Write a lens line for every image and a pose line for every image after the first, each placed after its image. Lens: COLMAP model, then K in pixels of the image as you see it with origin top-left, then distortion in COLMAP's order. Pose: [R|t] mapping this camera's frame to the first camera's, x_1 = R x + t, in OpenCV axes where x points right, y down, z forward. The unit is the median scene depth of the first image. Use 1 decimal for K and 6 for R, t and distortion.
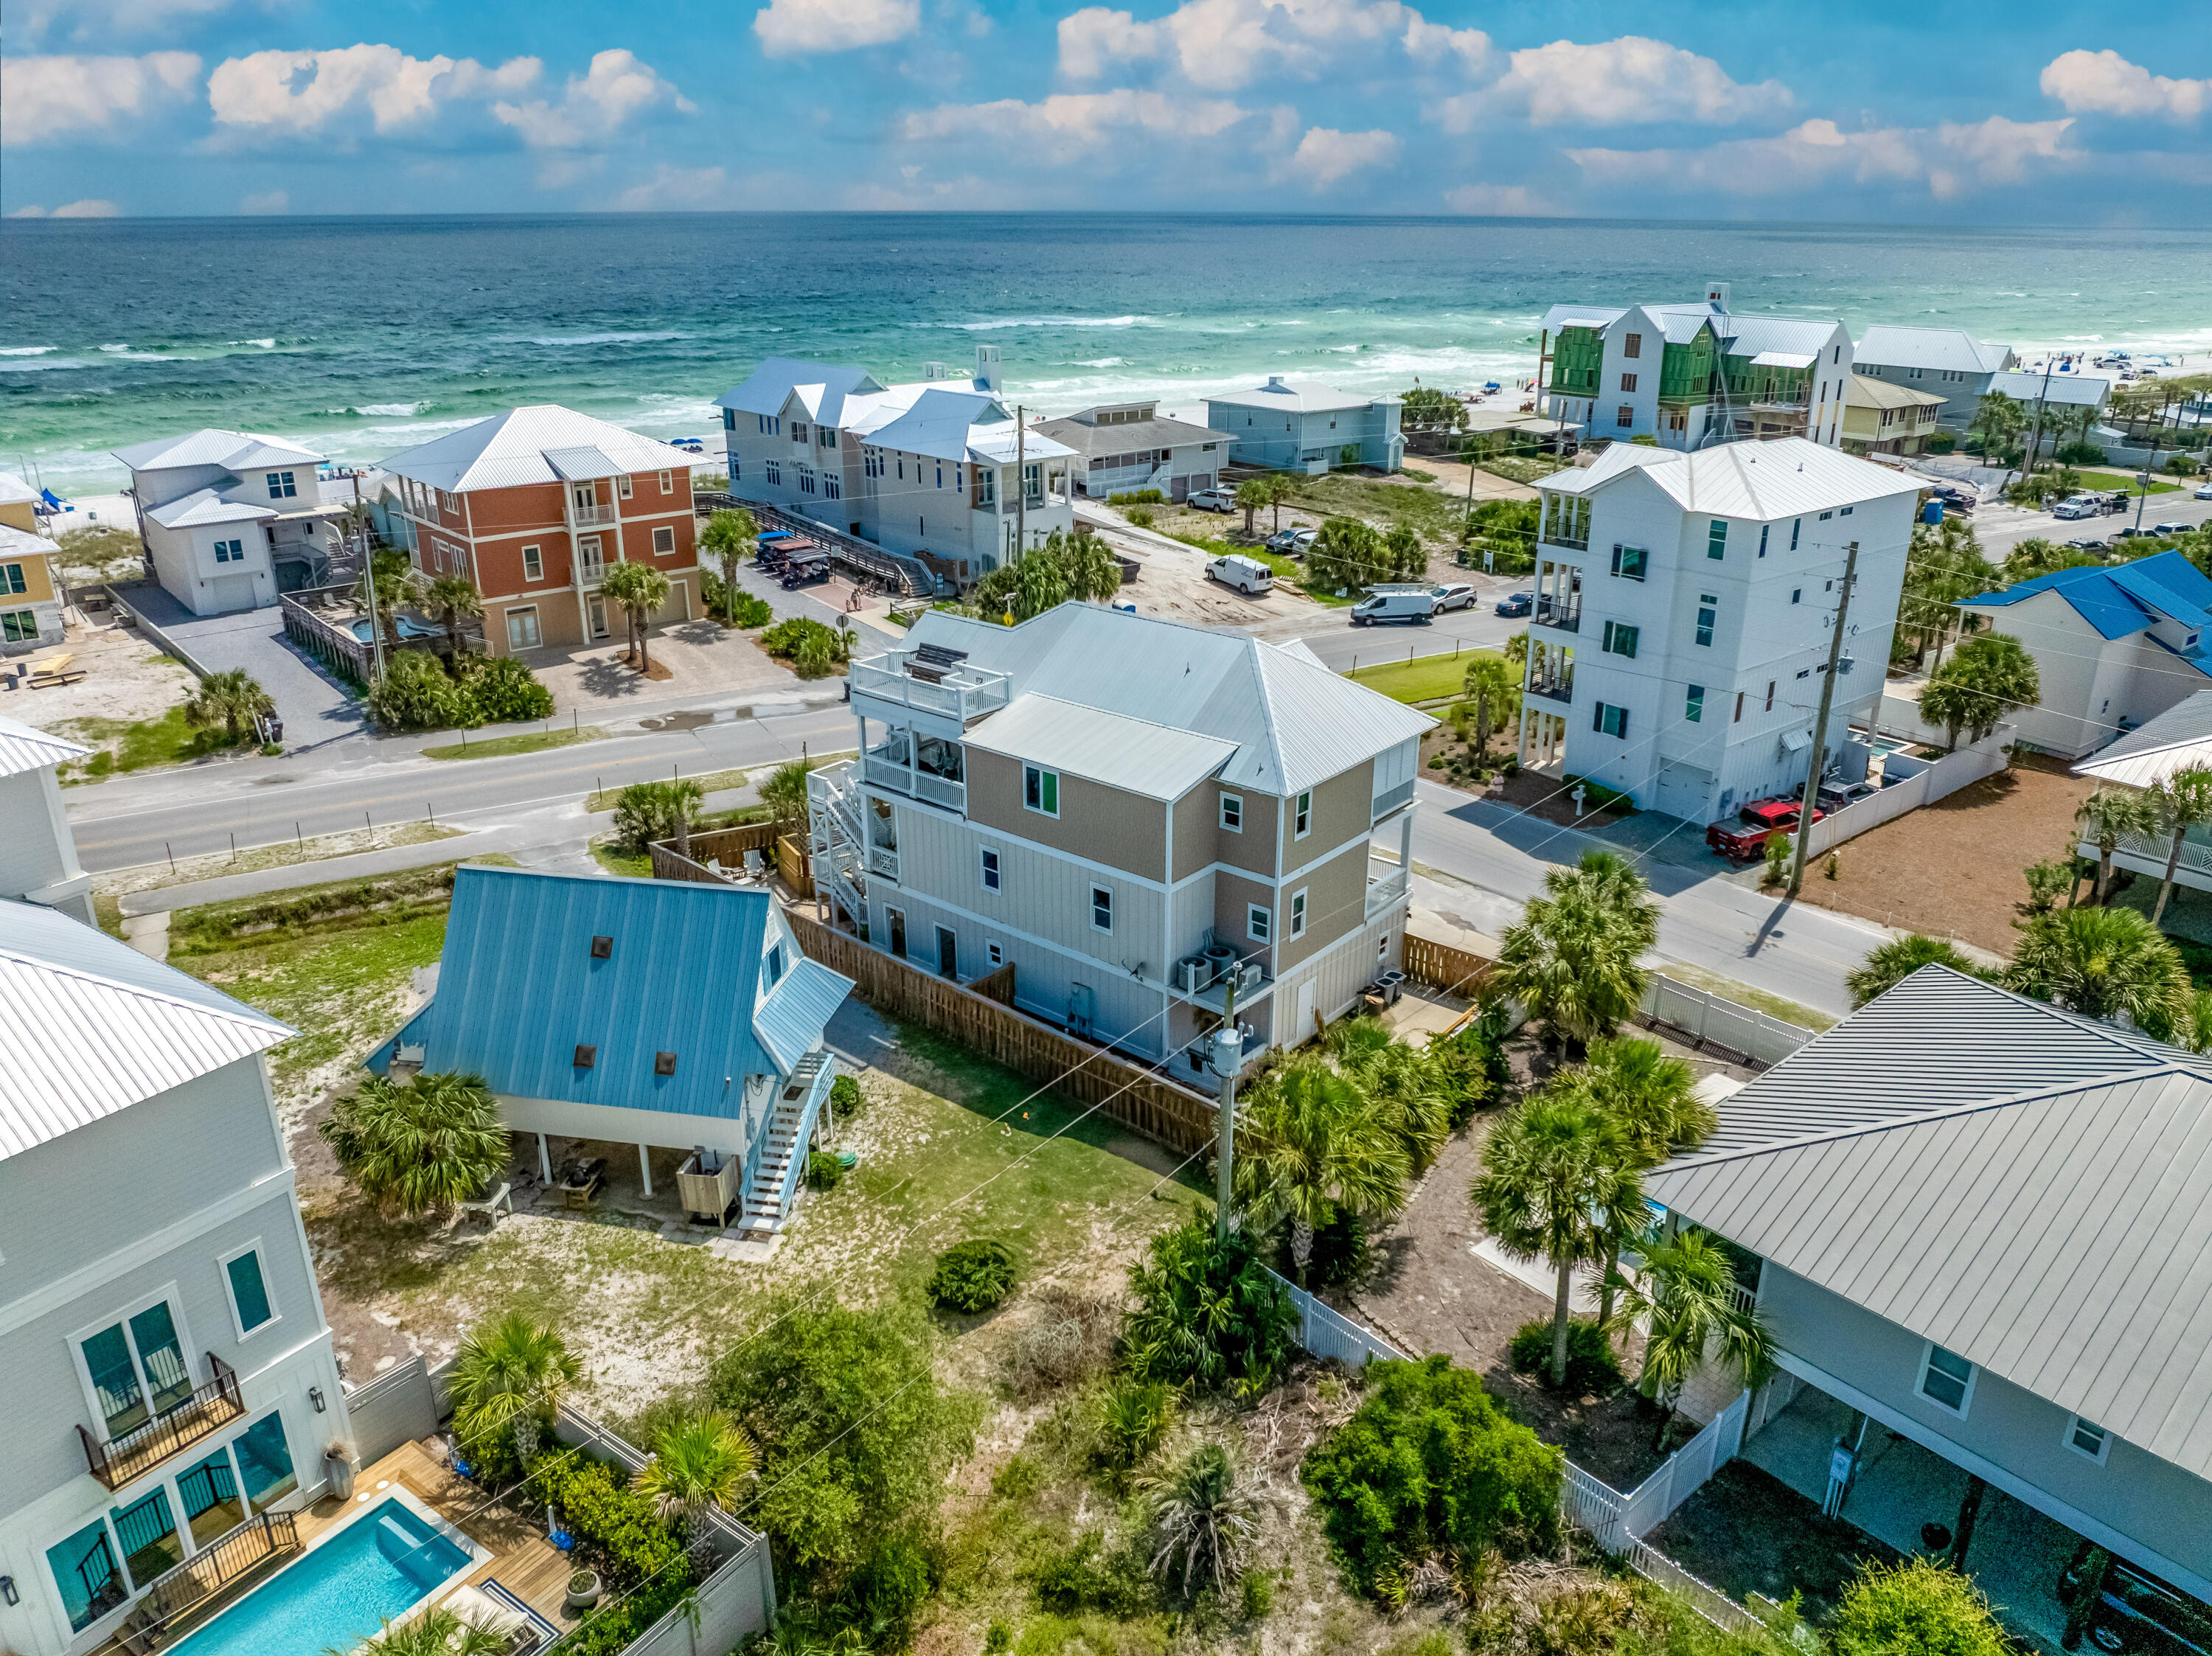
lens RADIAL K [[1558.8, 0, 1116.5], [0, 1558.8, 824.5], [0, 0, 1]] dist [-0.044869, 0.004786]
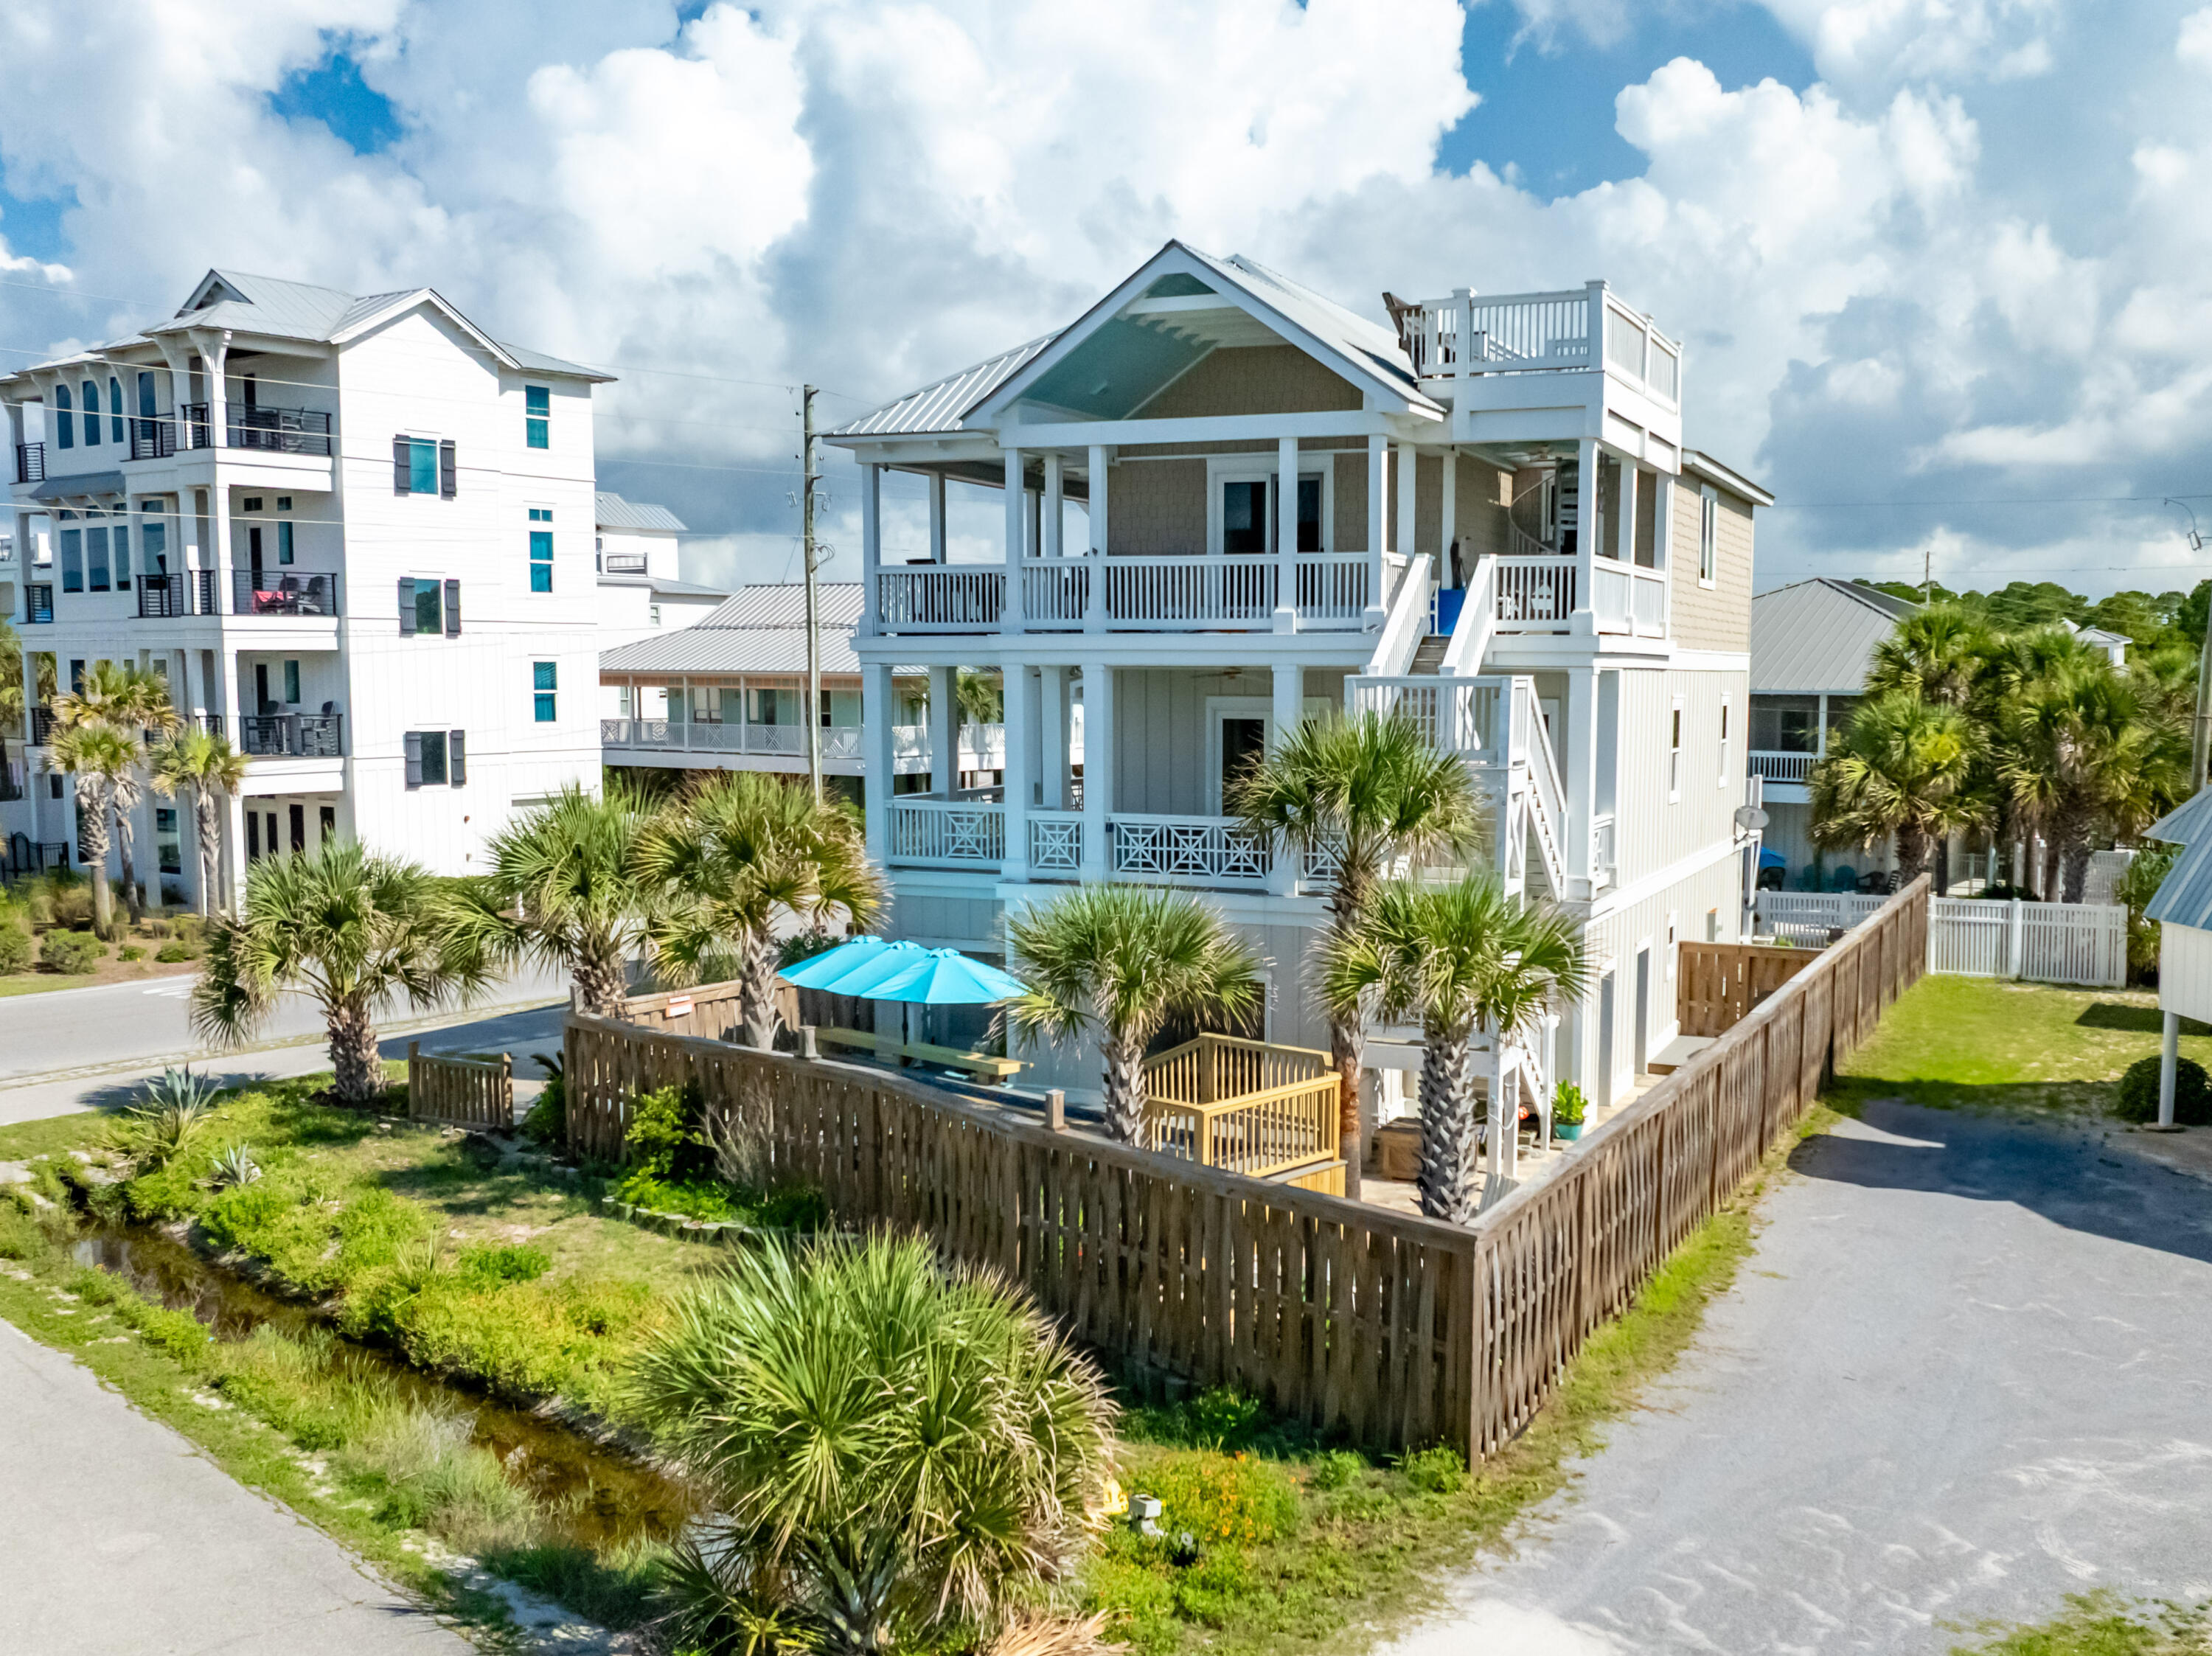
lens RADIAL K [[2048.0, 0, 1250.8], [0, 2048.0, 907.2], [0, 0, 1]] dist [-0.004834, -0.080811]
pose [[-0.309853, -0.110517, 0.944340, -0.501815], [0.344045, 0.912883, 0.219722, -0.085328], [-0.886355, 0.392977, -0.244837, 1.024804]]
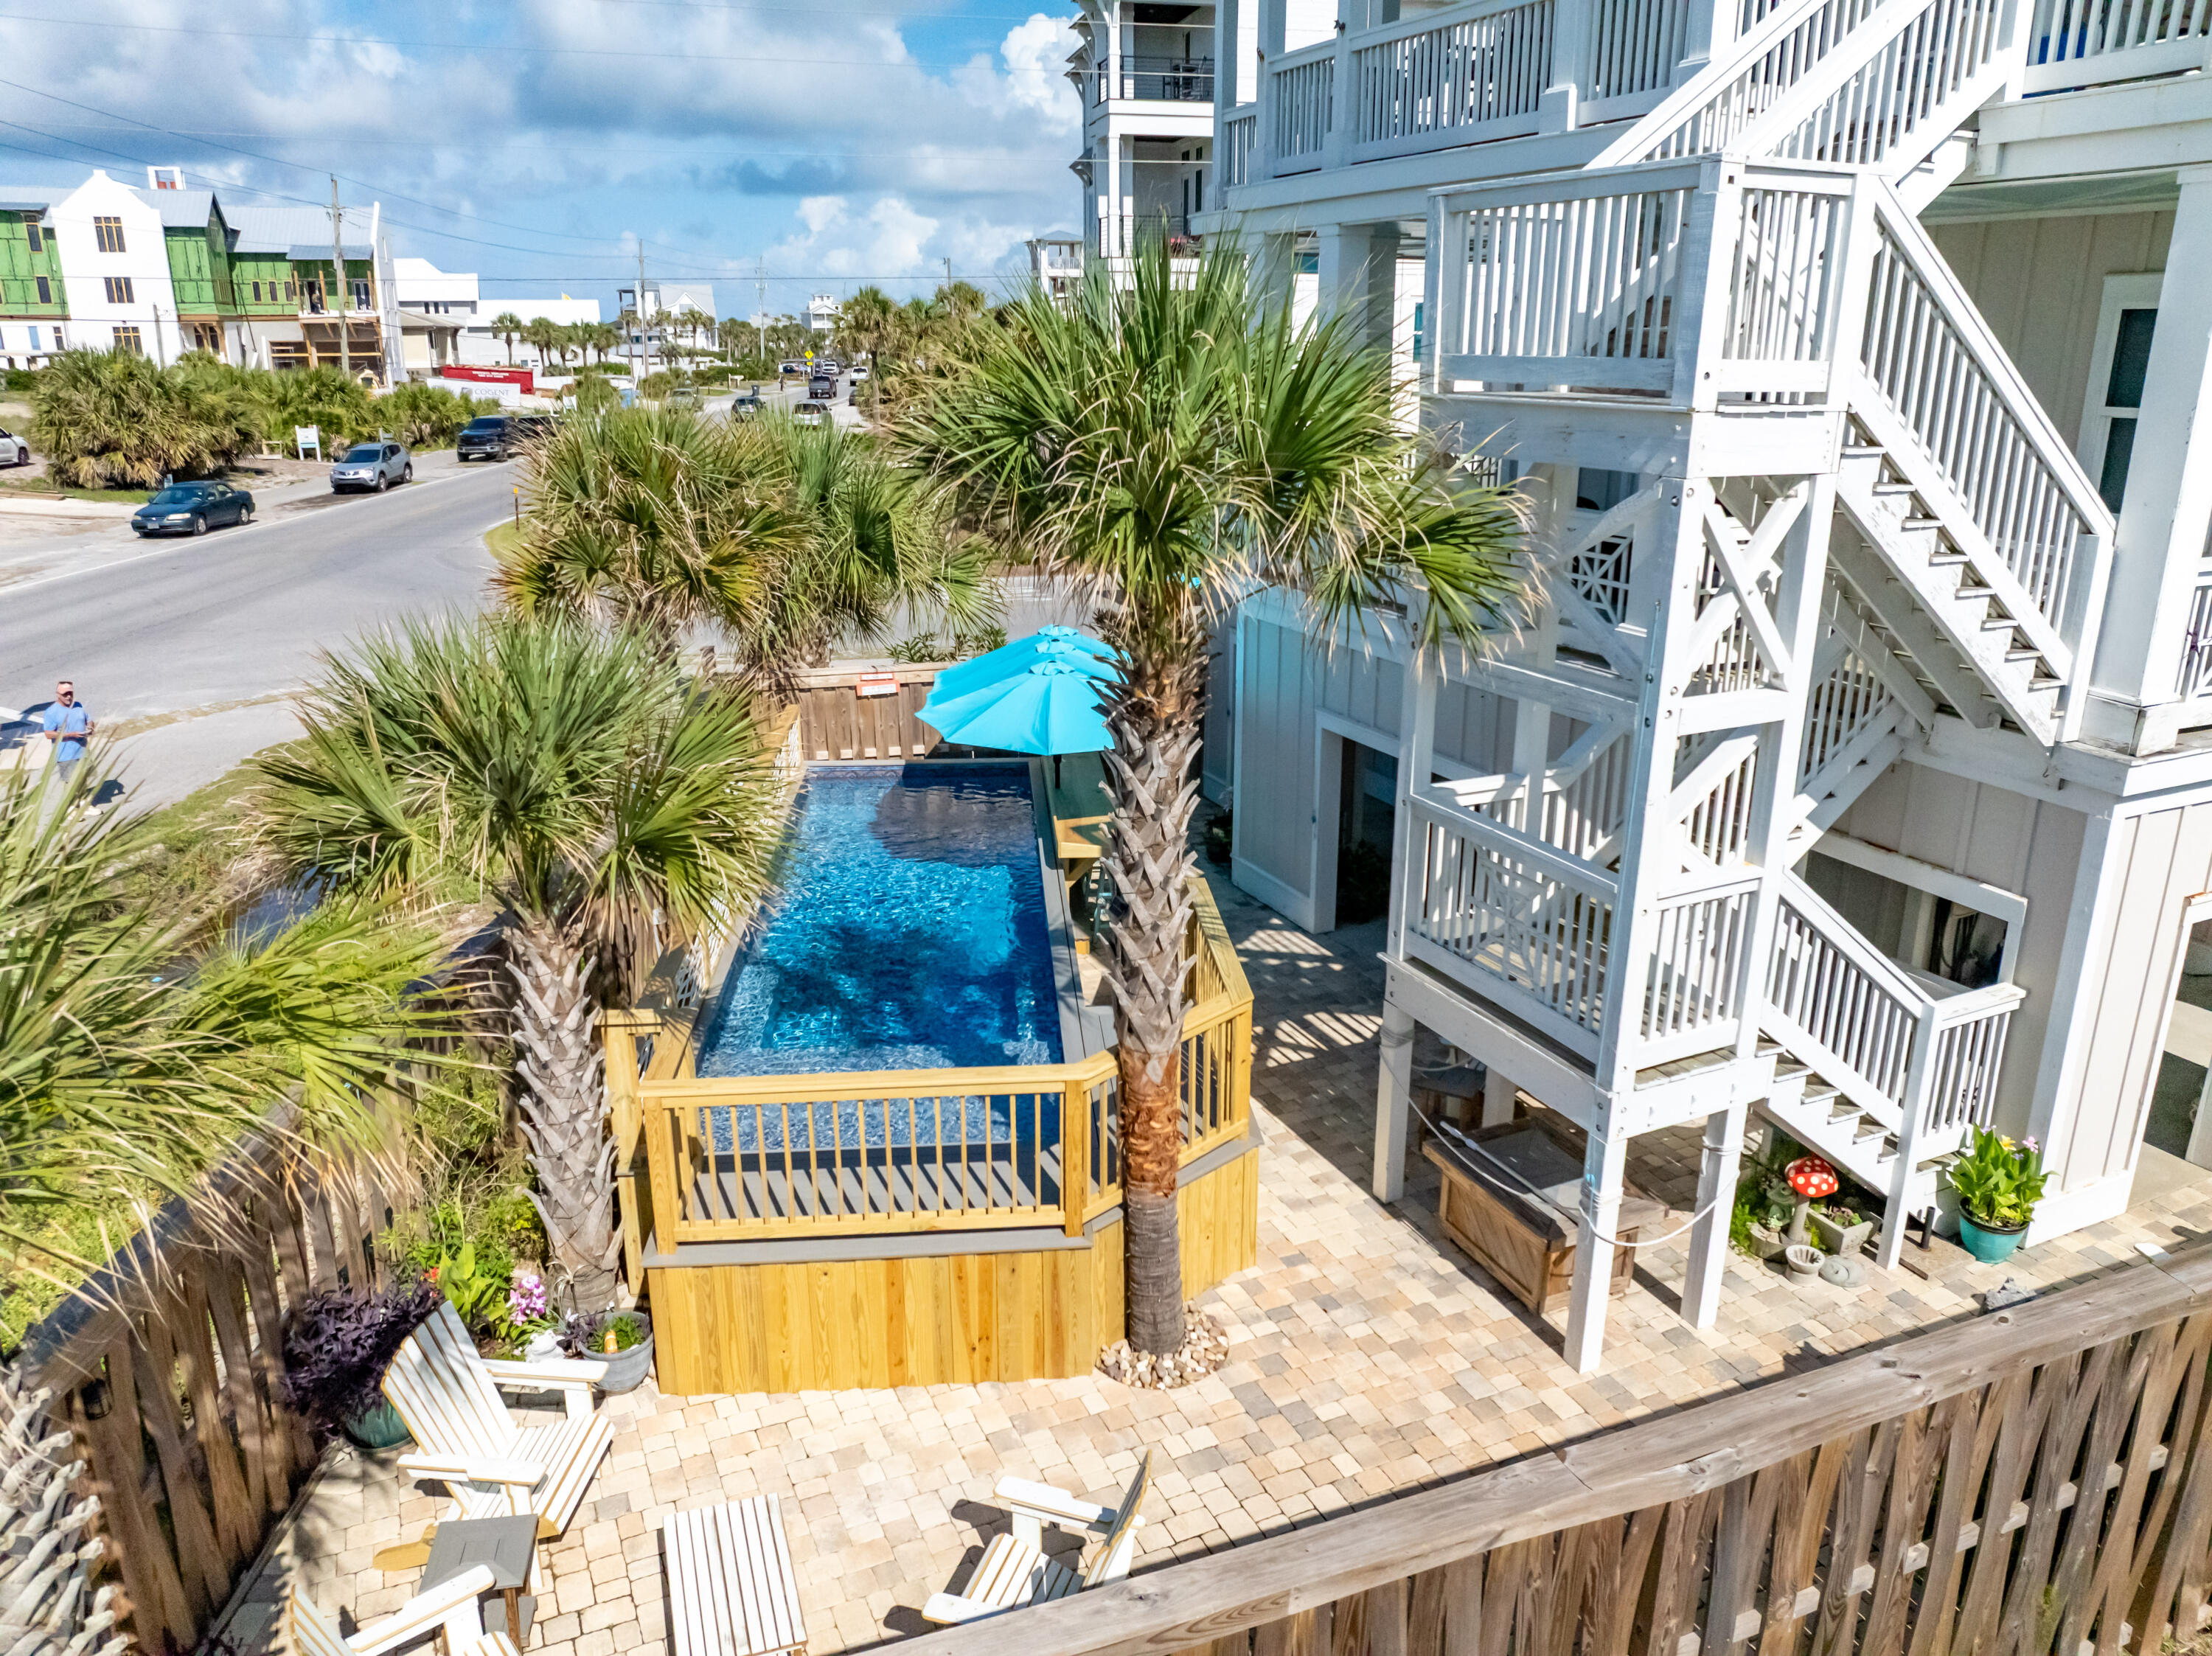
lens RADIAL K [[1545.2, 0, 1117.8], [0, 1545.2, 823.7], [0, 0, 1]] dist [-0.037601, 0.002691]
pose [[0.432578, -0.269727, 0.860305, -0.286398], [0.328058, 0.935881, 0.128468, -0.012929], [-0.839794, 0.226657, 0.493328, 0.875509]]
